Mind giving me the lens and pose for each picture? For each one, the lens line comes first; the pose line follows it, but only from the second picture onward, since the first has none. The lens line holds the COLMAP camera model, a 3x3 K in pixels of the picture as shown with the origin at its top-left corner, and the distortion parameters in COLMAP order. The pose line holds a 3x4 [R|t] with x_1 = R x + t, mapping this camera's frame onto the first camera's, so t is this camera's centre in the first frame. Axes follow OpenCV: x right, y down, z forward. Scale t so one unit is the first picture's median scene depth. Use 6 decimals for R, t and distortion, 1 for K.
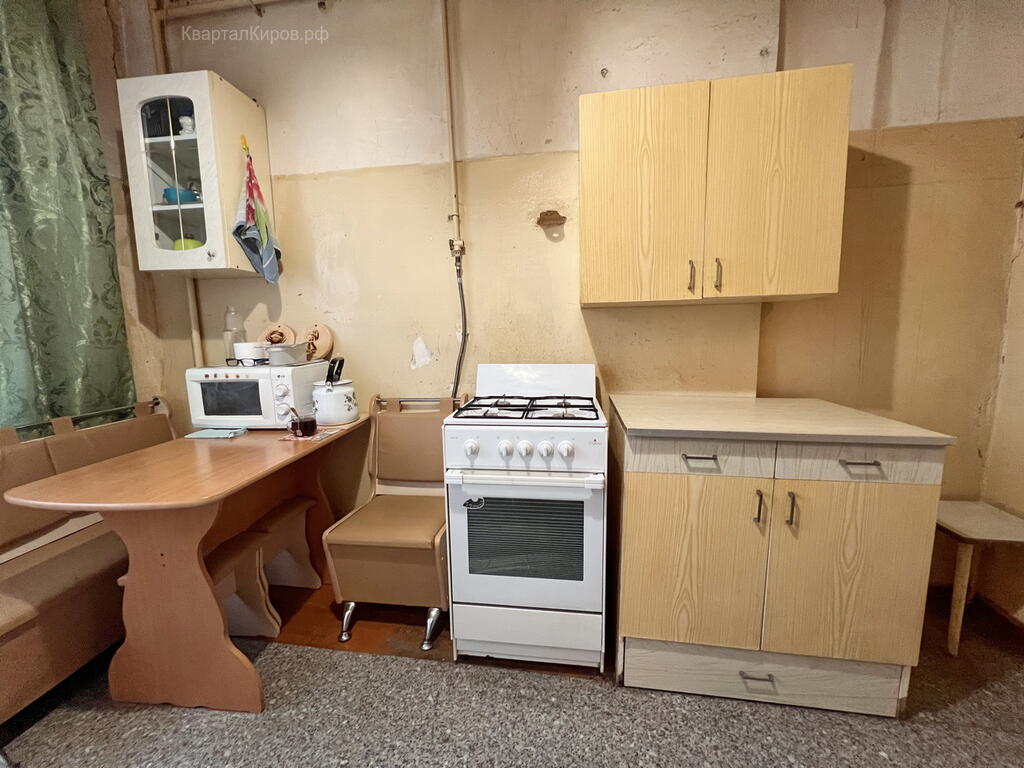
lens RADIAL K [[412.0, 0, 512.0], [0, 412.0, 384.0], [0, 0, 1]] dist [0.000076, 0.000088]
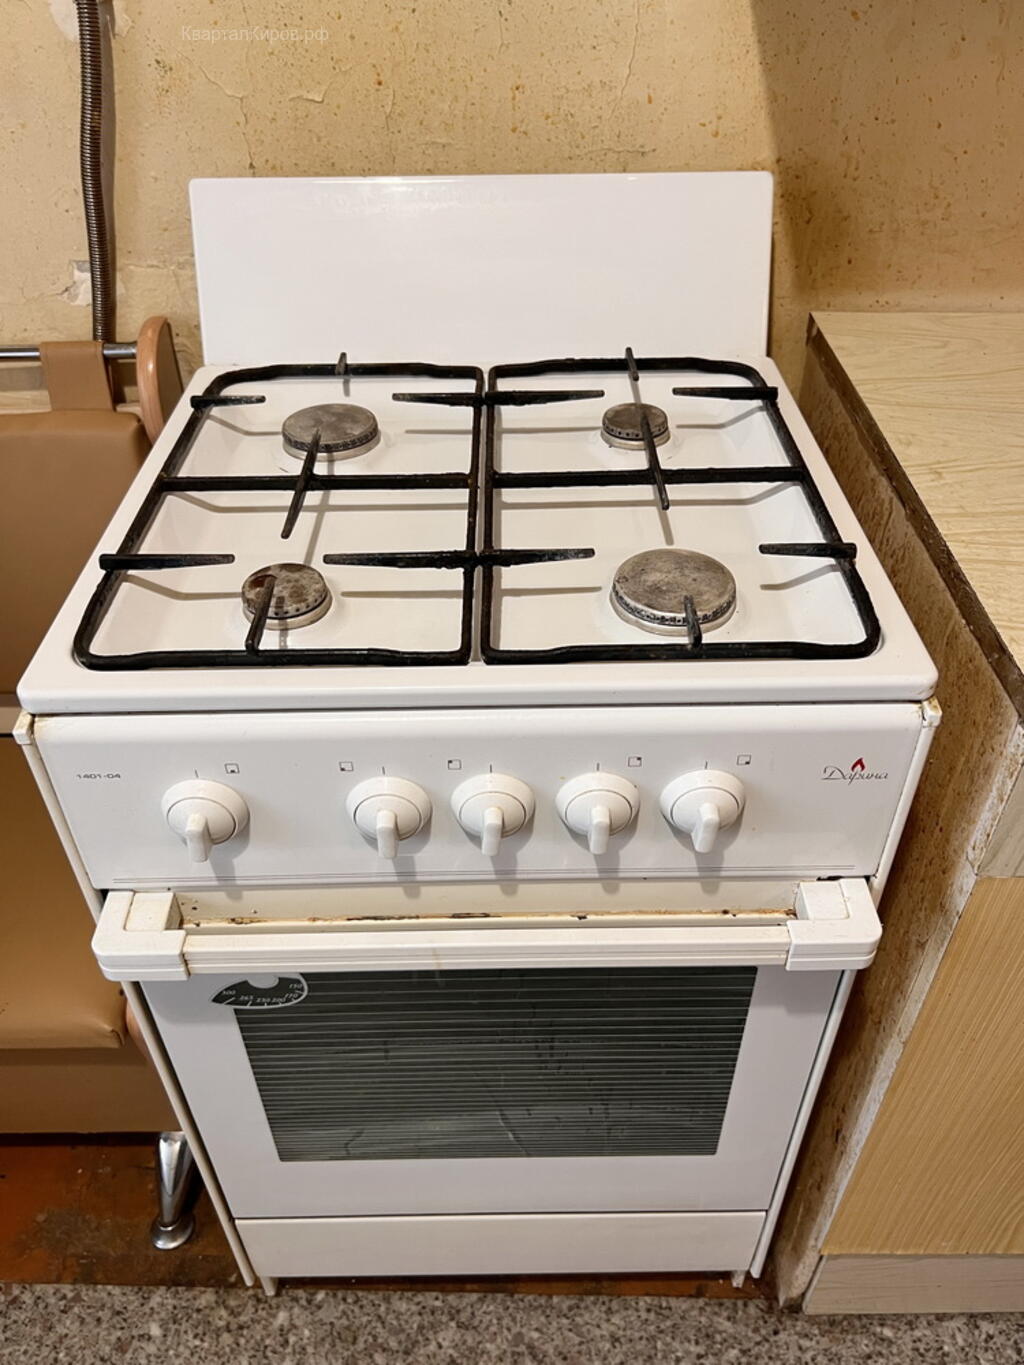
lens RADIAL K [[1045.5, 0, 512.0], [0, 1045.5, 682.5], [0, 0, 1]] dist [0.000474, -0.003968]
pose [[0.990132, -0.084961, 0.111448, -0.008003], [0.014104, 0.851641, 0.523935, -0.138015], [-0.139427, -0.517193, 0.844436, 0.583795]]
